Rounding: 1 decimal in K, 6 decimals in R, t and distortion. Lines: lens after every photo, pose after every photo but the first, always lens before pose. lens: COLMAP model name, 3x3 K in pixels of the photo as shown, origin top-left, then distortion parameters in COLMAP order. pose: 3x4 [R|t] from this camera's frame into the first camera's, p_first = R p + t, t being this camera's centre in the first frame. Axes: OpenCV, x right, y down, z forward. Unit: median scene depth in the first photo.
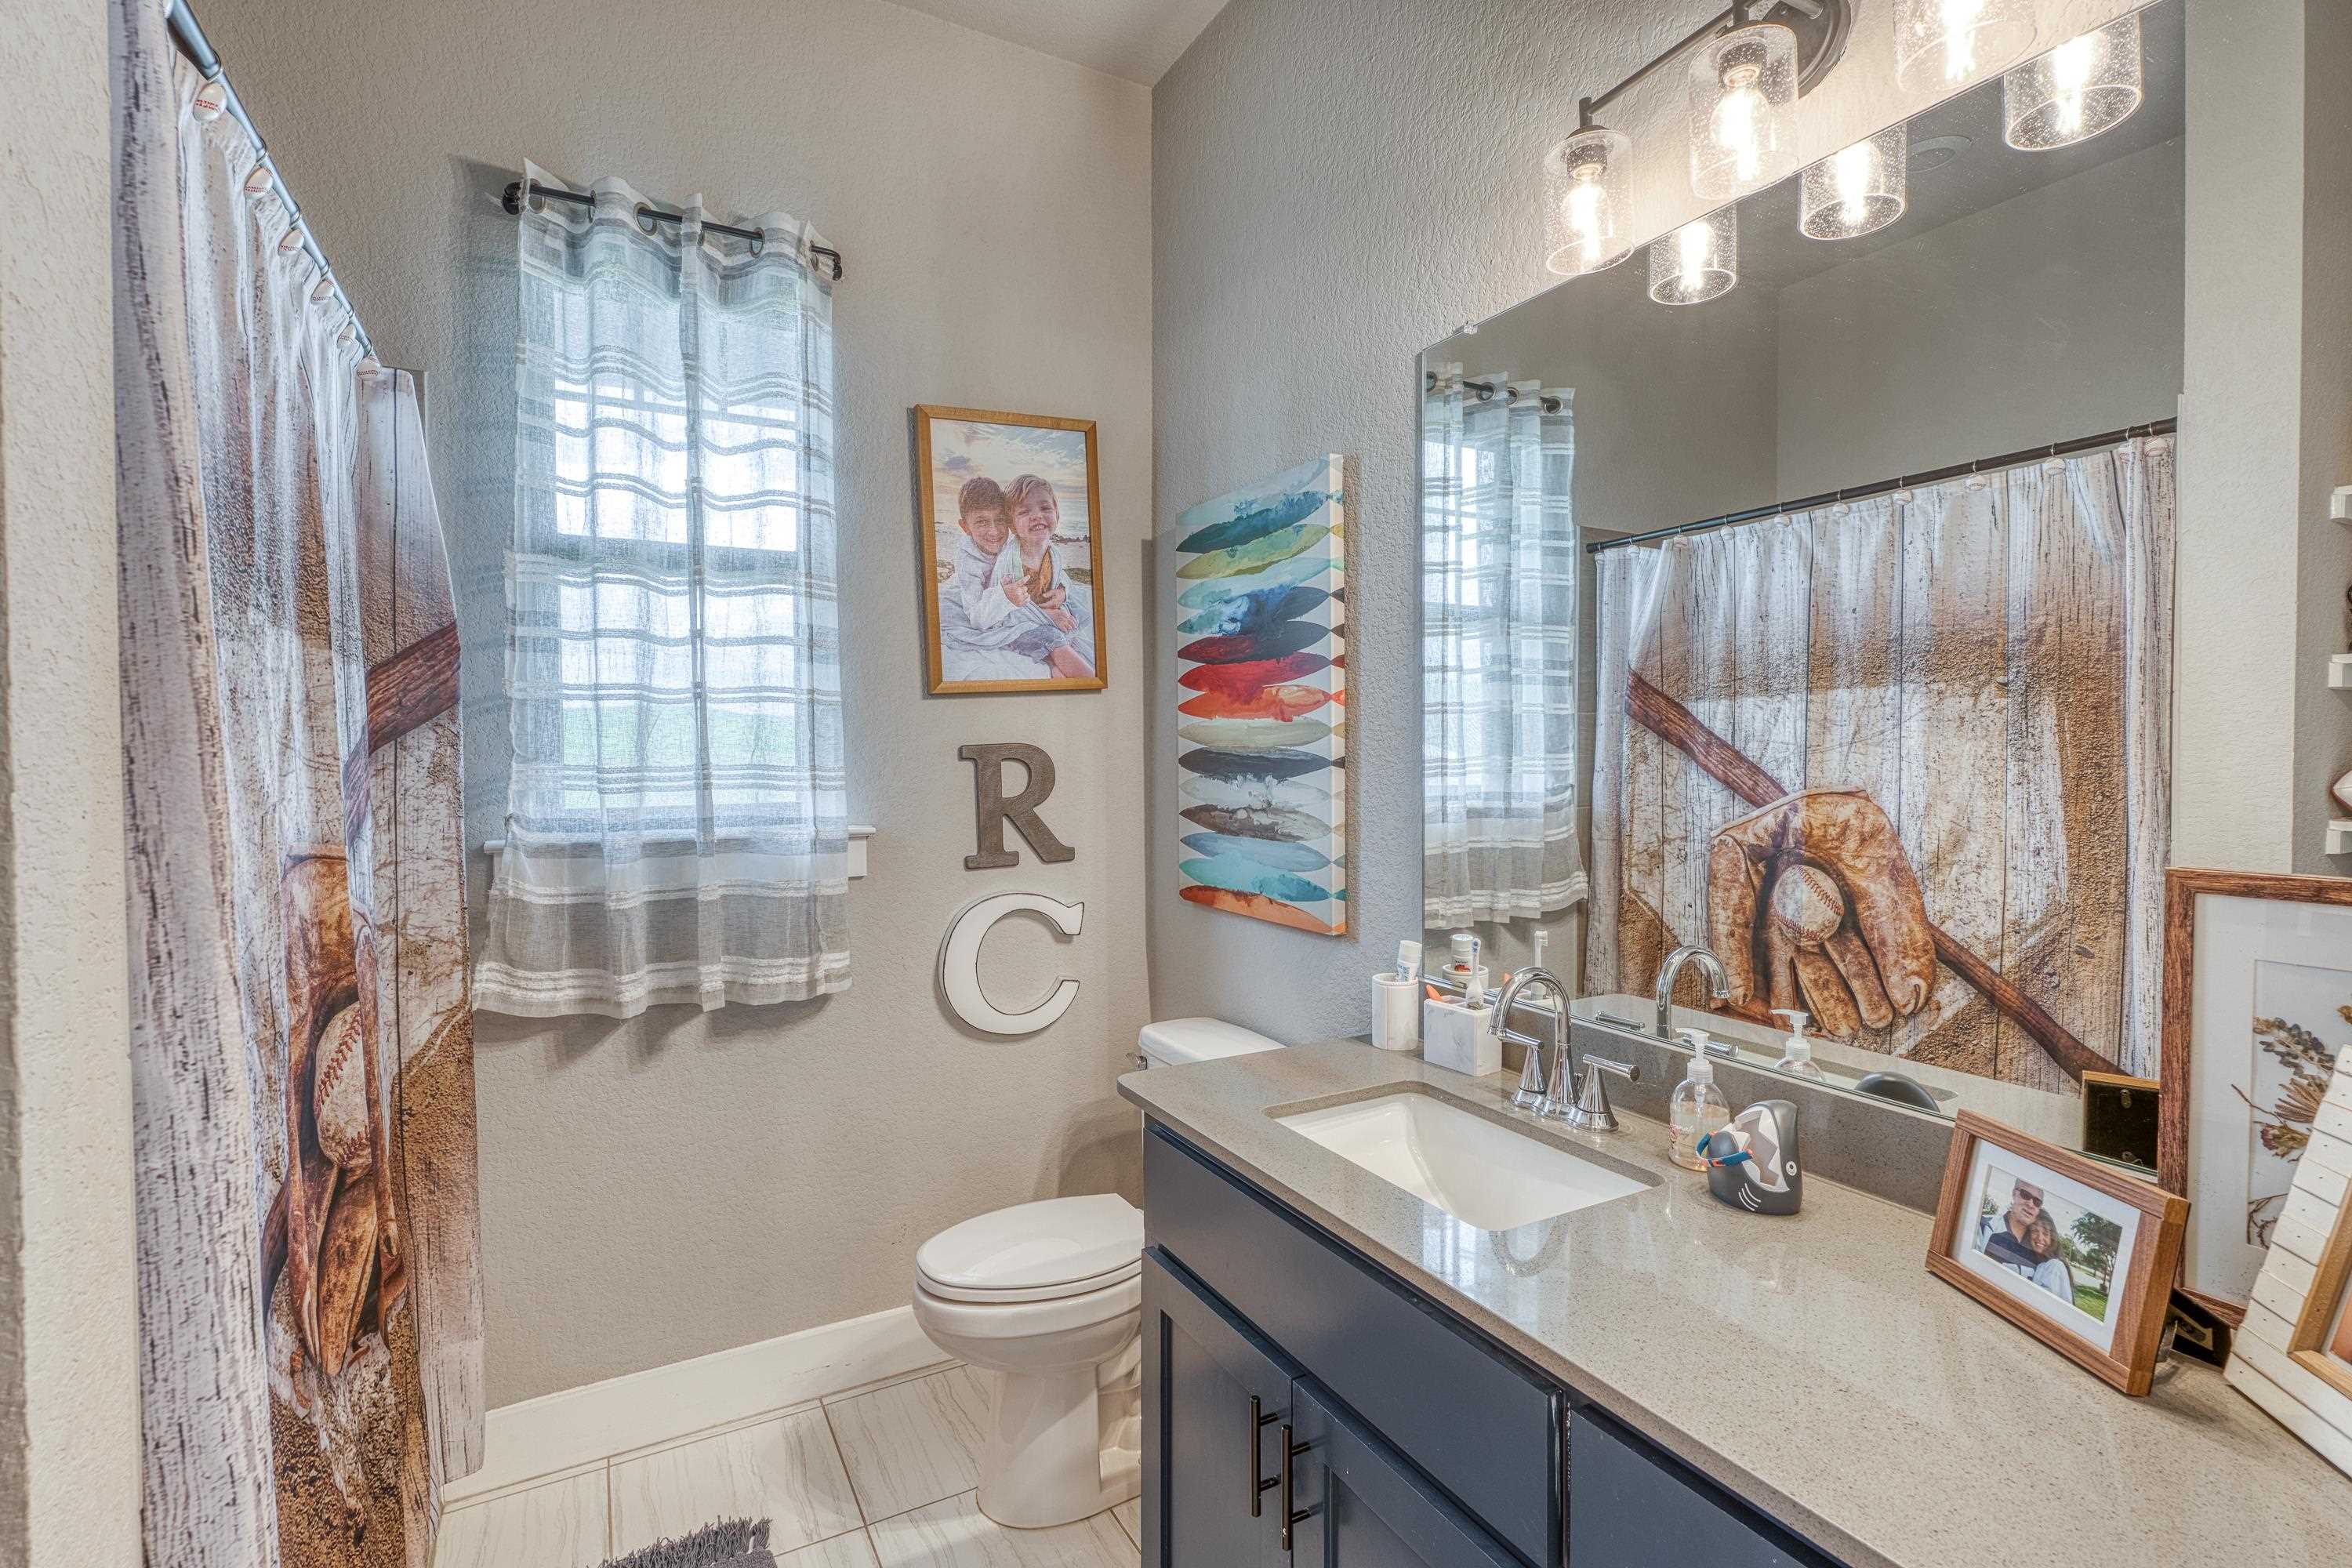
lens RADIAL K [[1105.4, 0, 1173.5], [0, 1105.4, 779.3], [0, 0, 1]] dist [-0.004186, -0.004776]
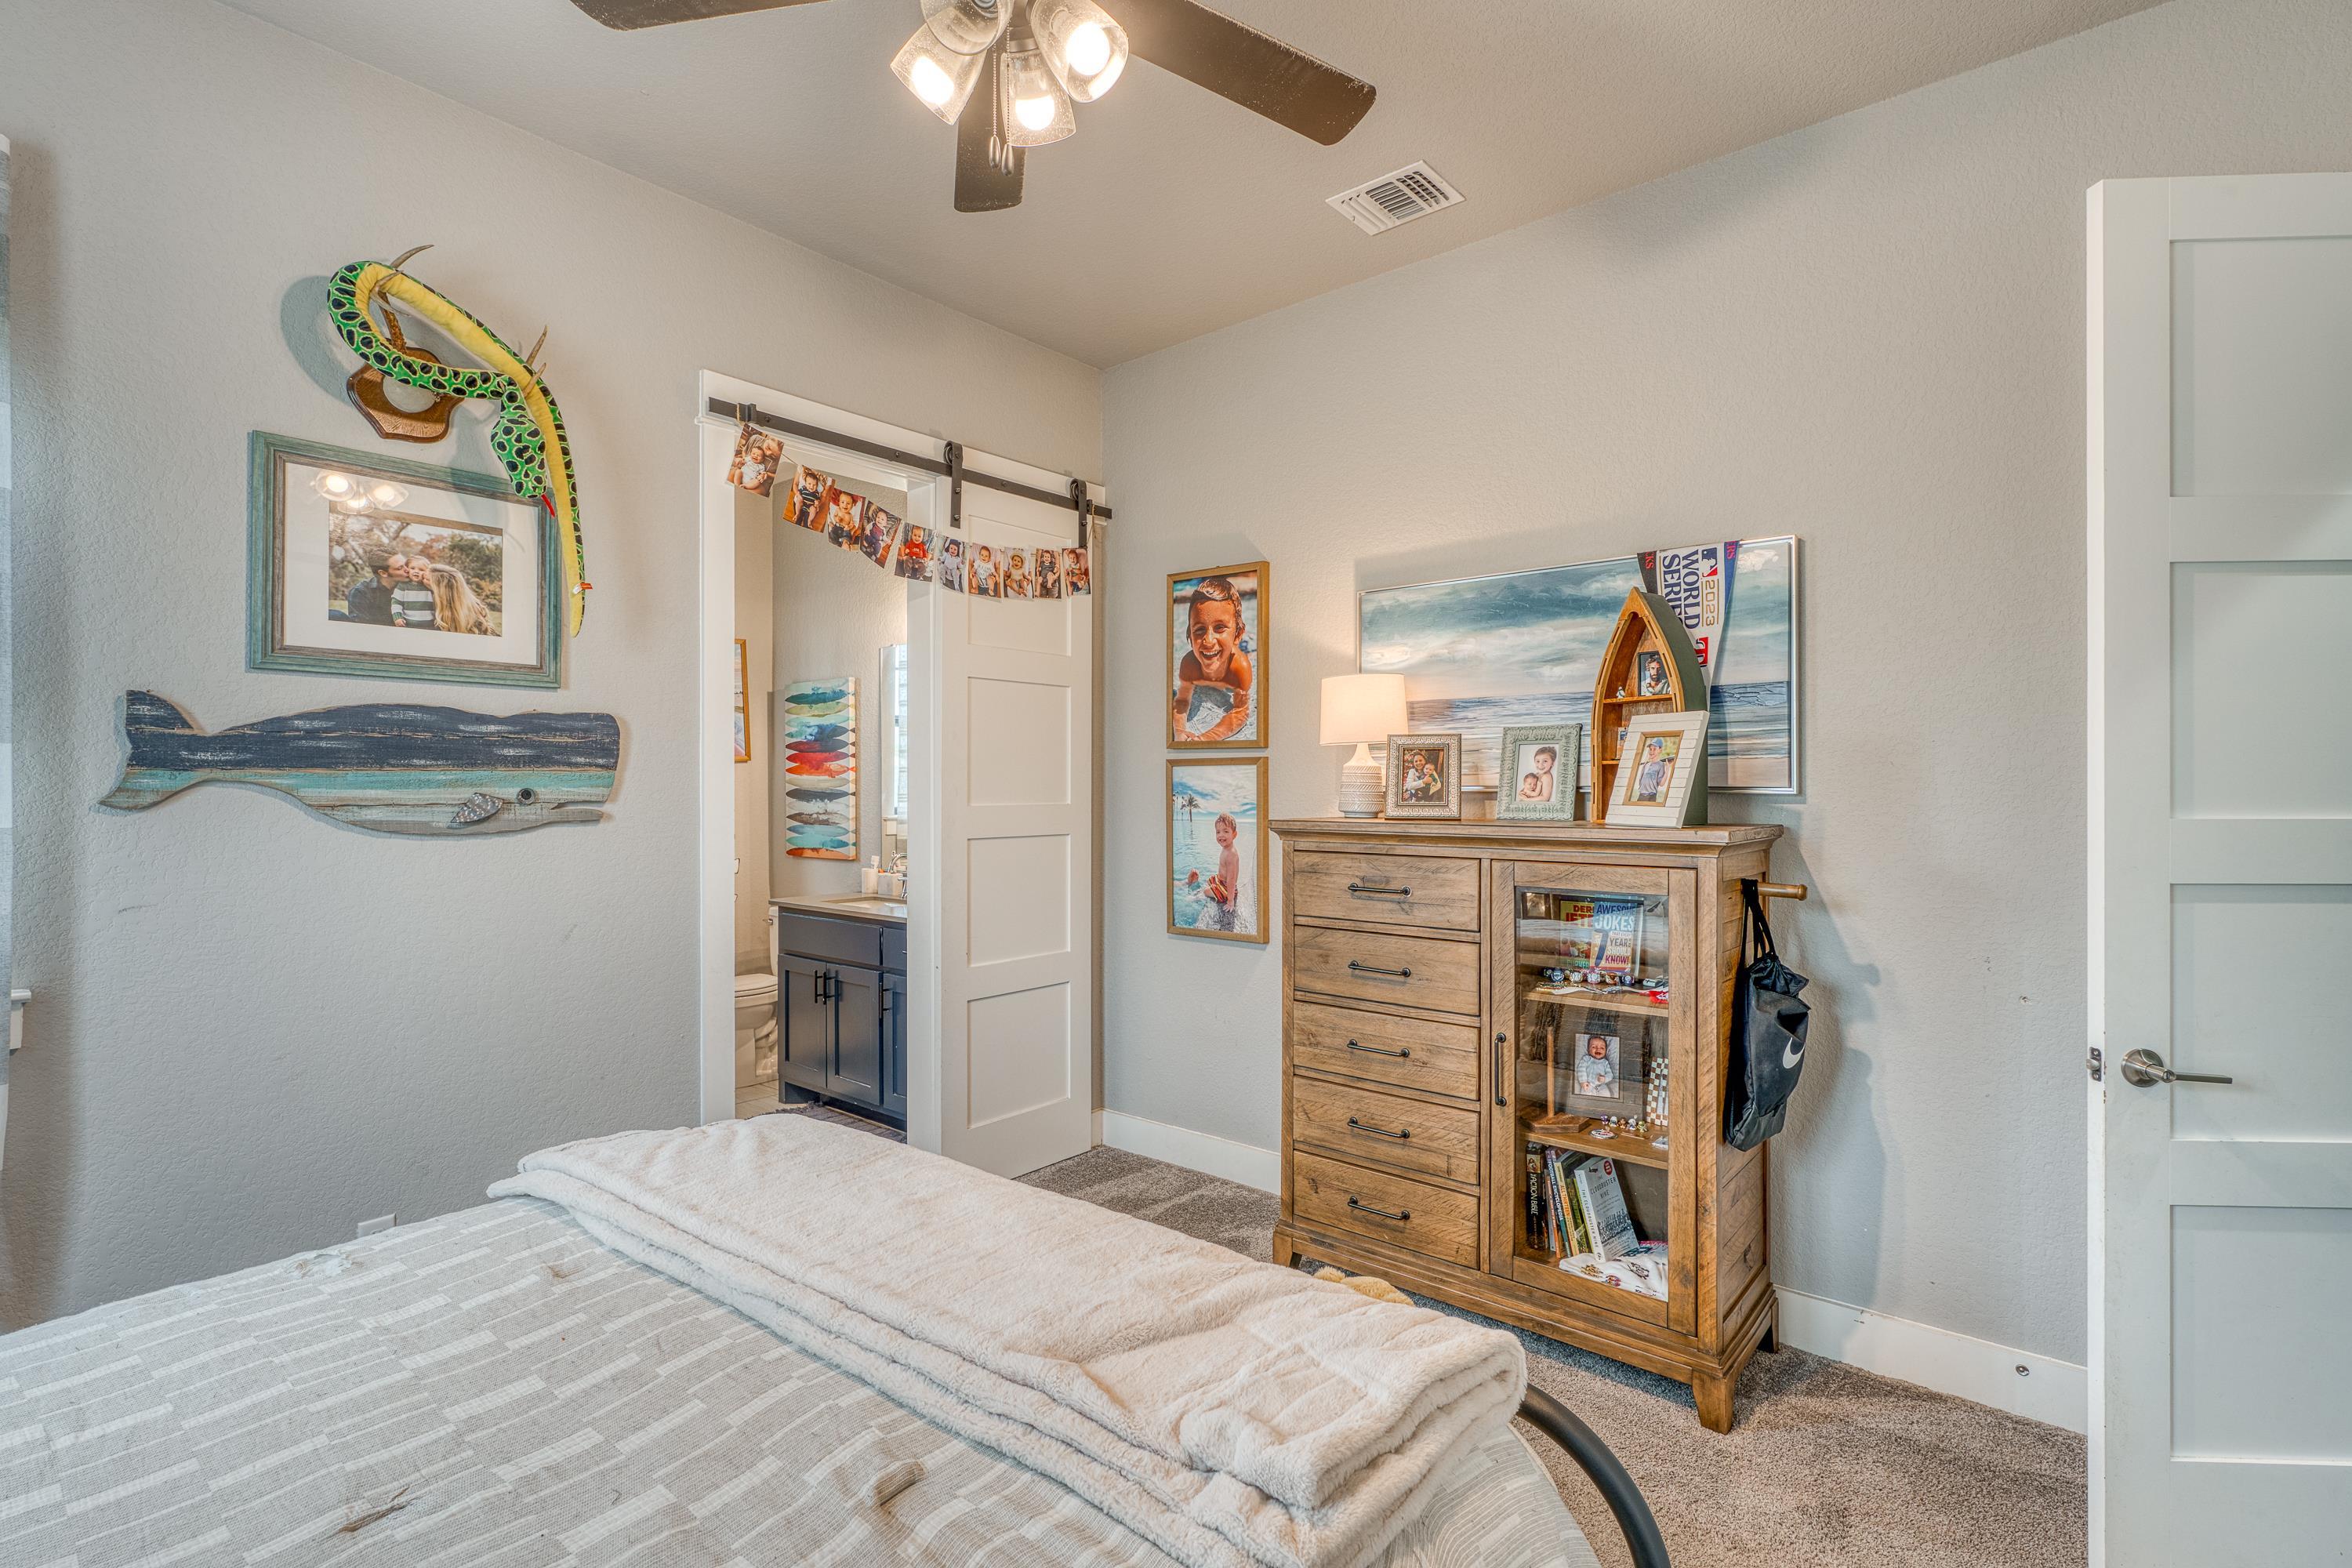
lens RADIAL K [[1105.4, 0, 1187.9], [0, 1105.4, 782.6], [0, 0, 1]] dist [-0.004186, -0.004776]
pose [[0.929761, 0.002653, 0.368154, -0.073758], [0.008796, 0.999528, -0.029418, 0.040562], [-0.368059, 0.030590, 0.929299, -1.656002]]
